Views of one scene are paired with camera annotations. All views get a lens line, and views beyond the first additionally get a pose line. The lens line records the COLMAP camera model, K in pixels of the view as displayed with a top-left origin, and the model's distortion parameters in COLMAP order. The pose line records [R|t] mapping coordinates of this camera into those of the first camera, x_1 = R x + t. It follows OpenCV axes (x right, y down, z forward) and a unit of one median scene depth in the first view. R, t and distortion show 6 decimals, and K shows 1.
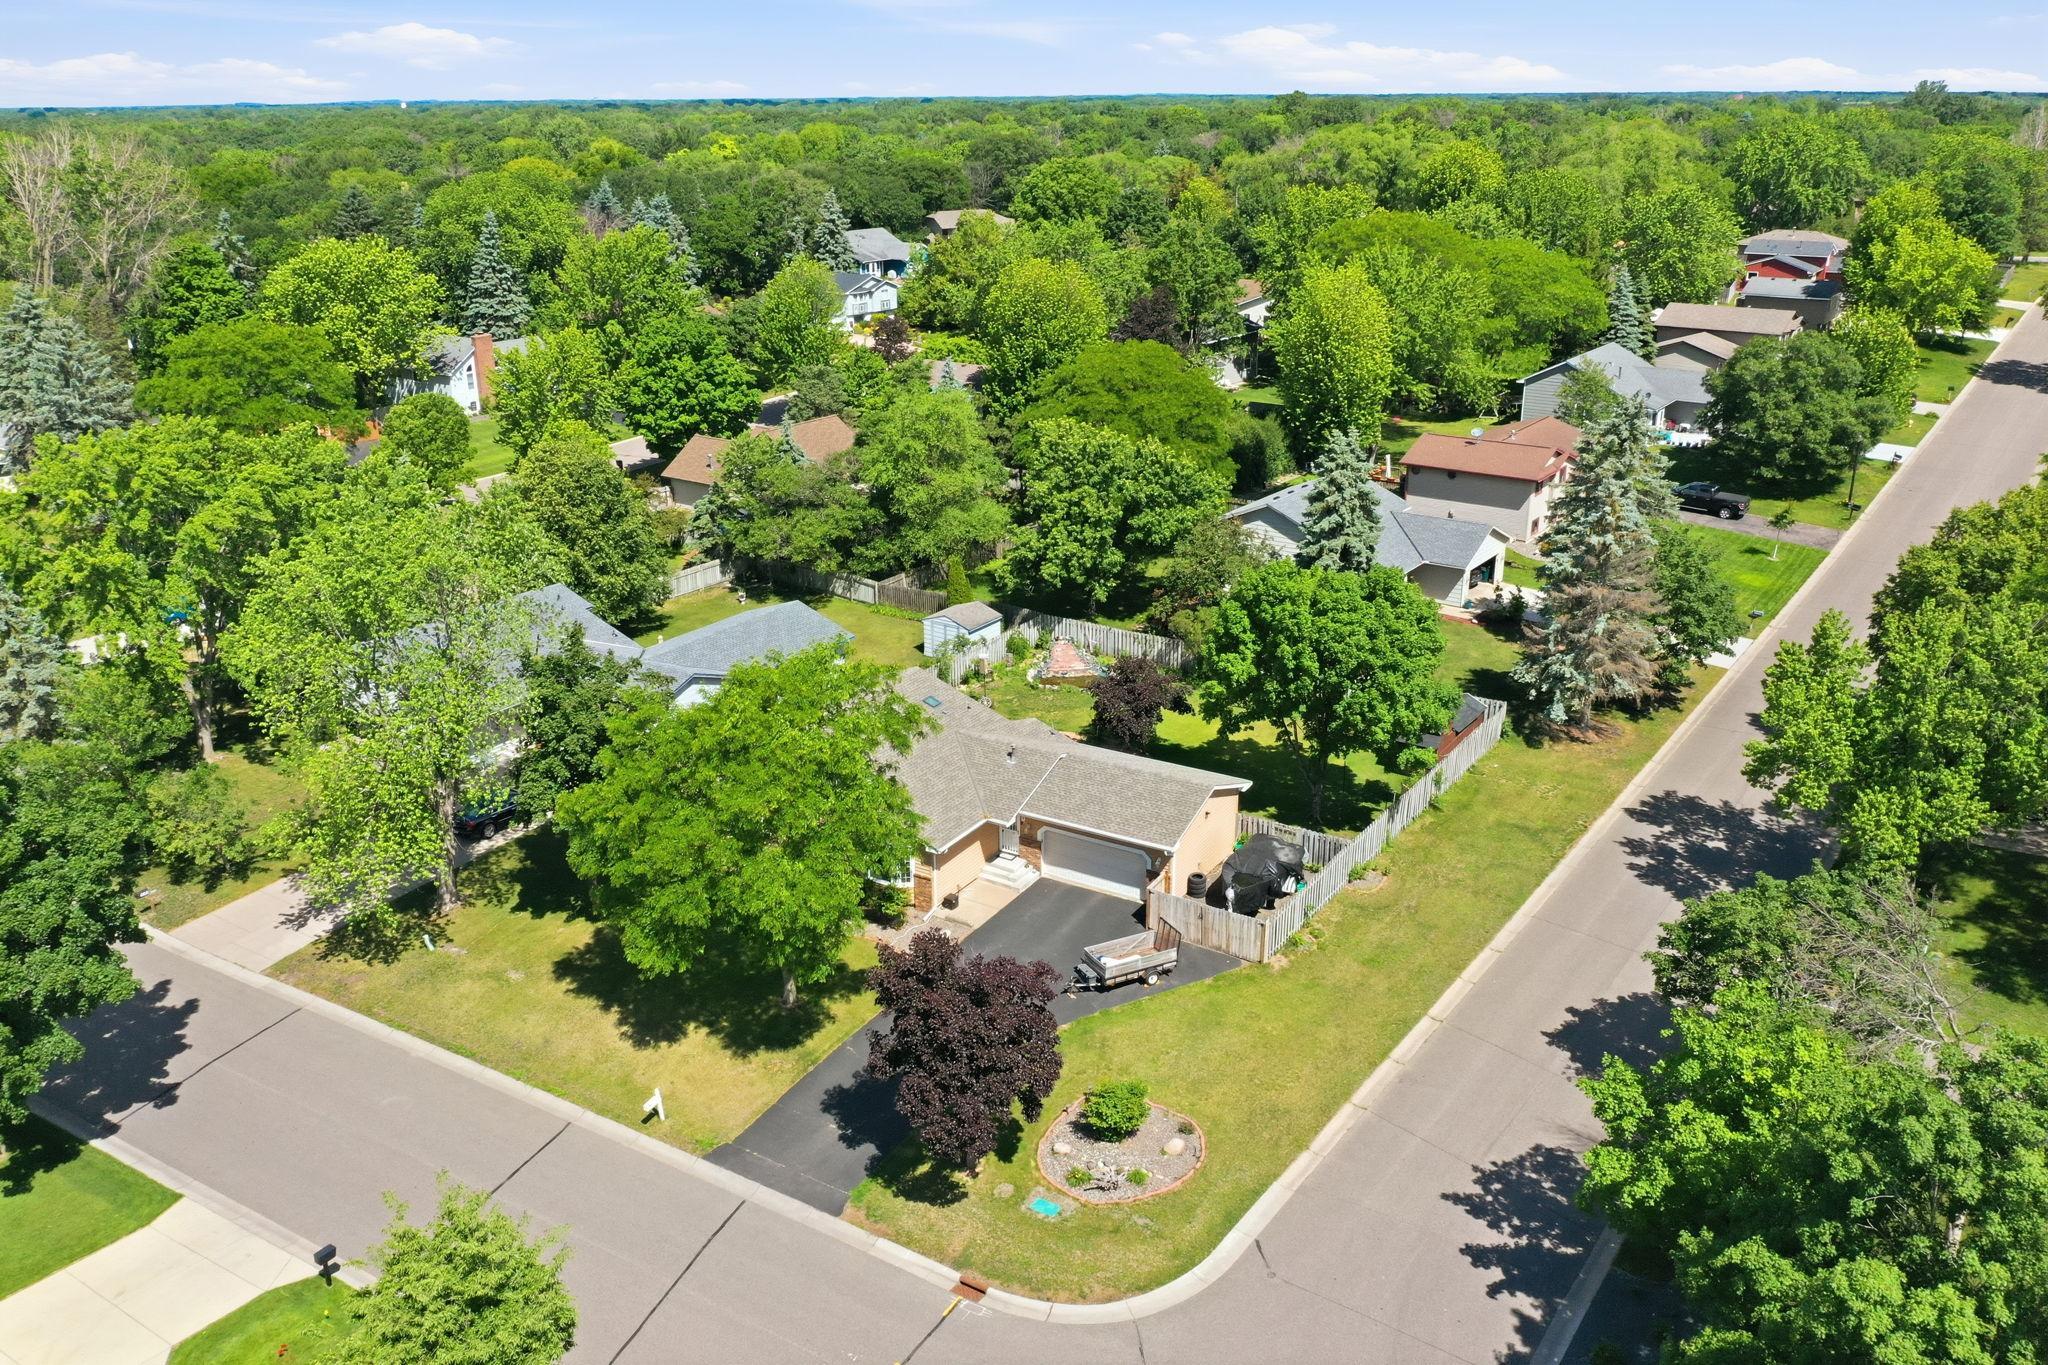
lens RADIAL K [[1612.6, 0, 1024.0], [0, 1612.6, 682.5], [0, 0, 1]] dist [-0.010361, 0.003367]
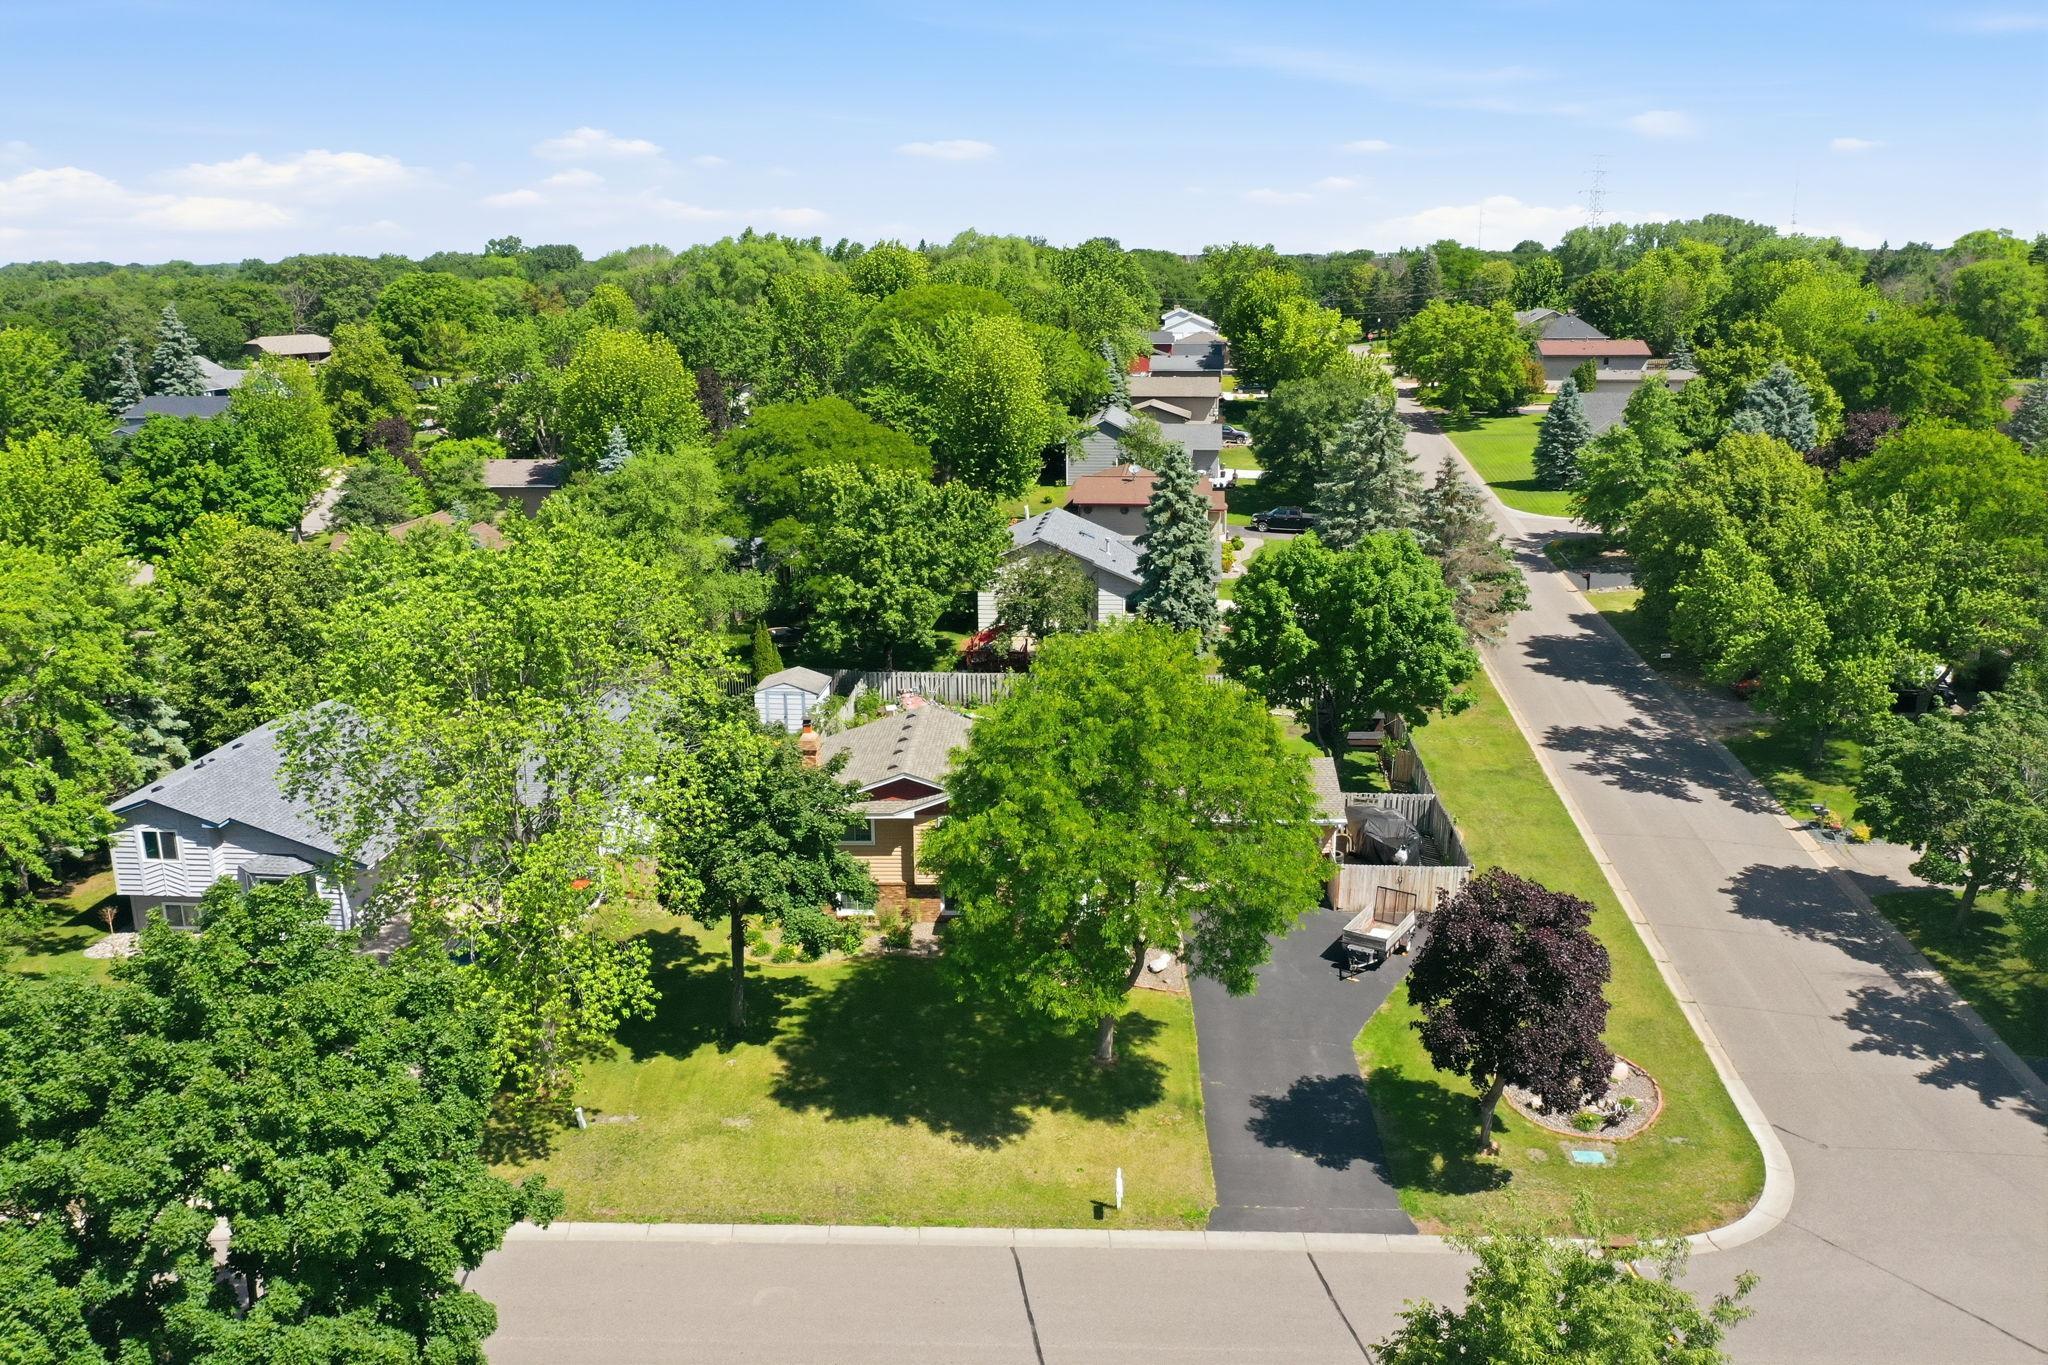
lens RADIAL K [[1612.6, 0, 1024.0], [0, 1612.6, 682.5], [0, 0, 1]] dist [-0.010361, 0.003367]
pose [[0.869140, -0.126735, 0.478053, -0.475824], [0.171988, 0.983731, -0.051893, 0.035927], [-0.463699, 0.127321, 0.876797, 0.217524]]
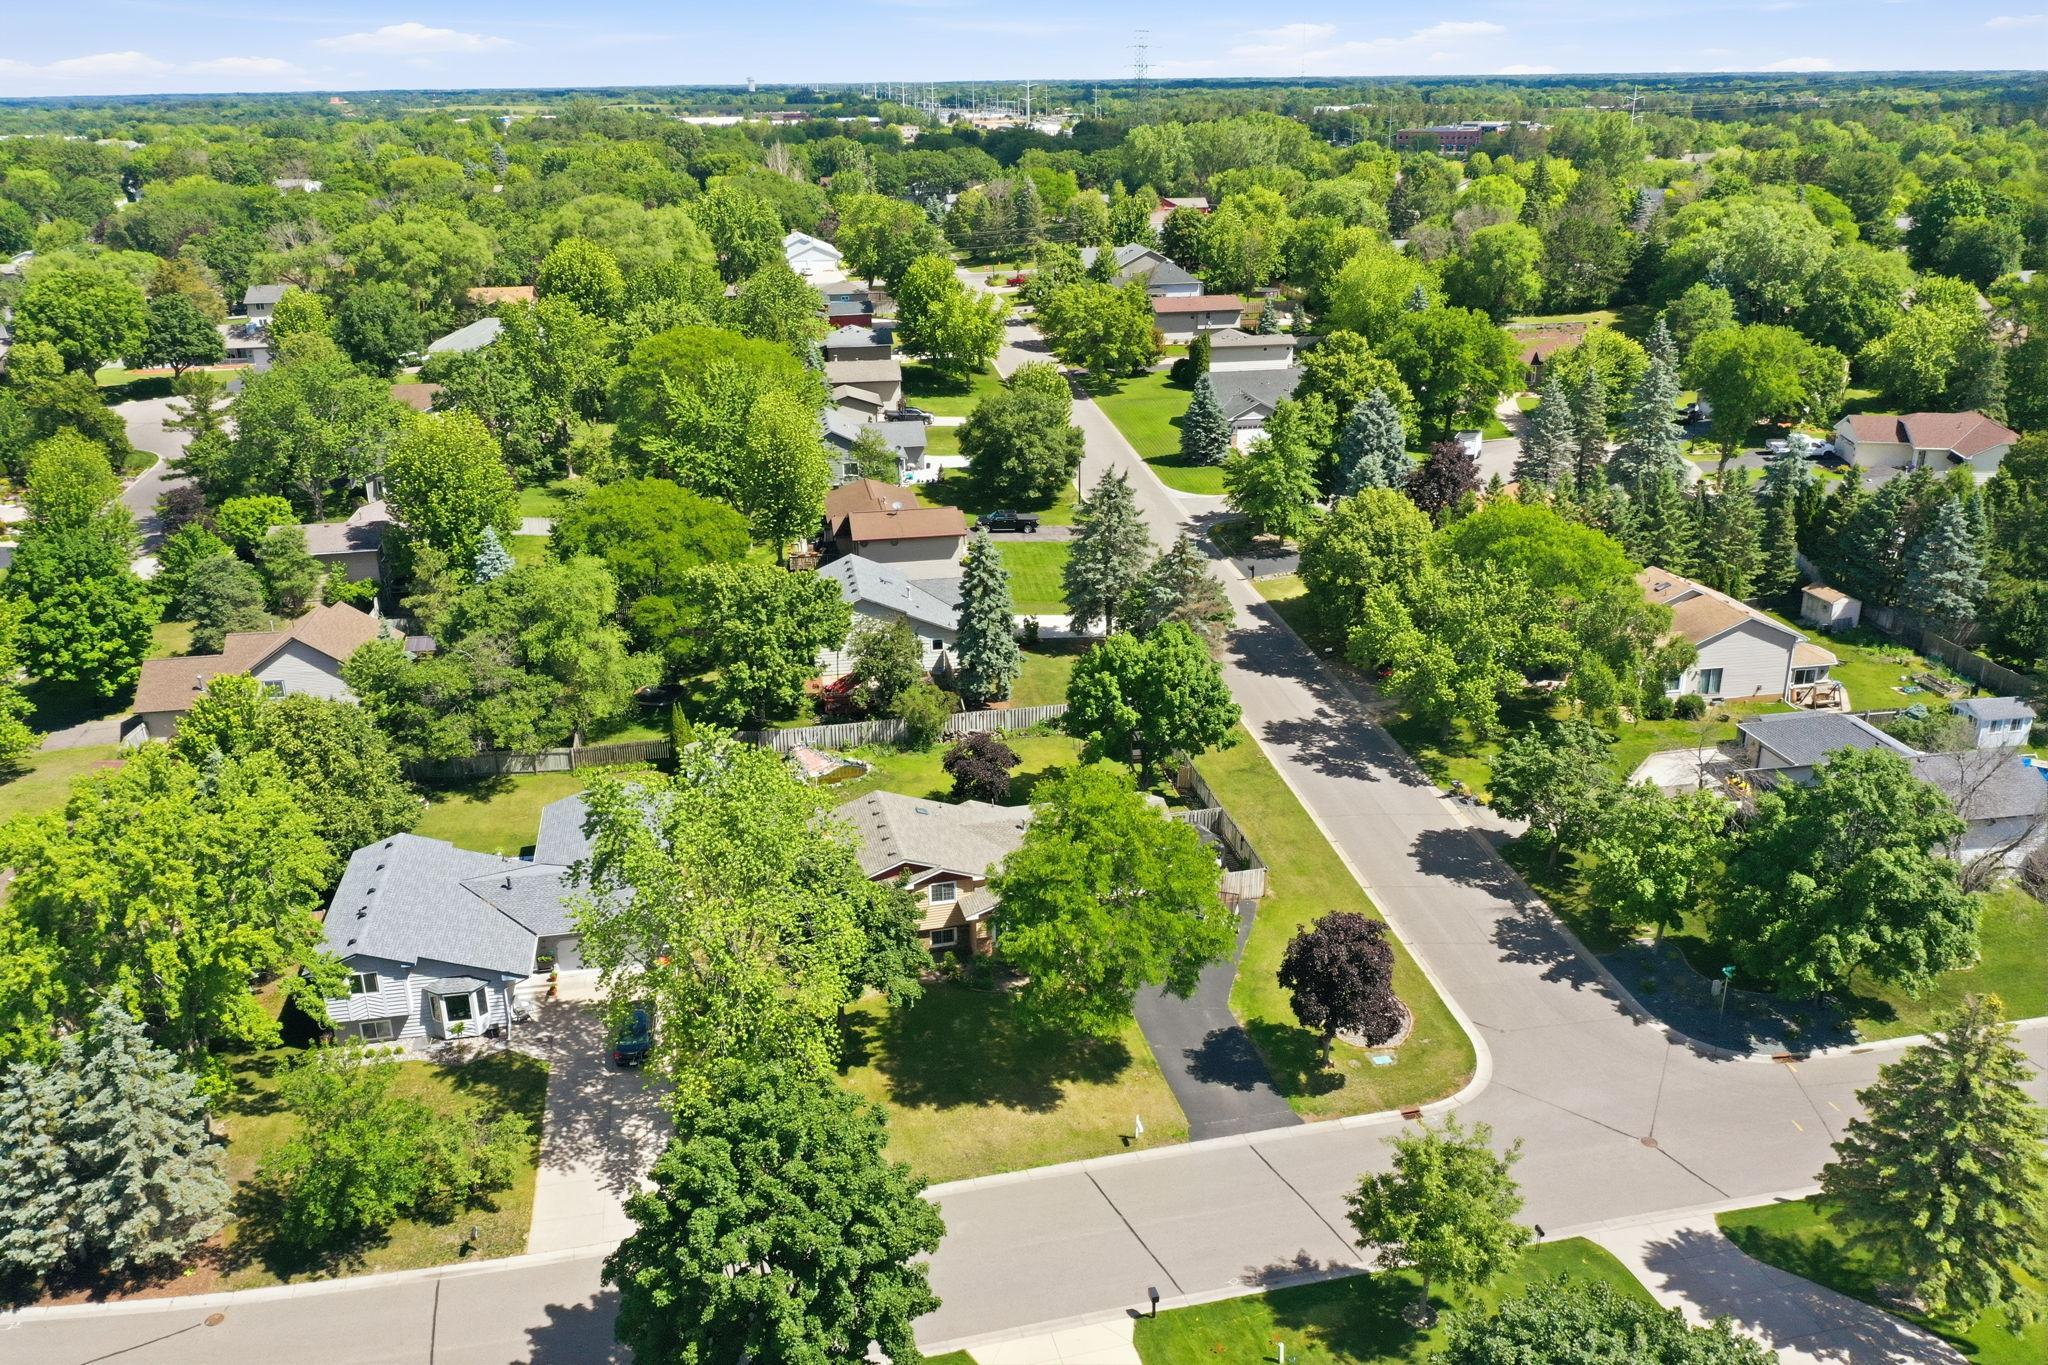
lens RADIAL K [[1612.6, 0, 1024.0], [0, 1612.6, 682.5], [0, 0, 1]] dist [-0.010361, 0.003367]
pose [[0.700997, -0.253211, 0.666699, -0.844972], [0.252411, 0.962425, 0.100130, -0.197037], [-0.667002, 0.098091, 0.738571, 0.020095]]
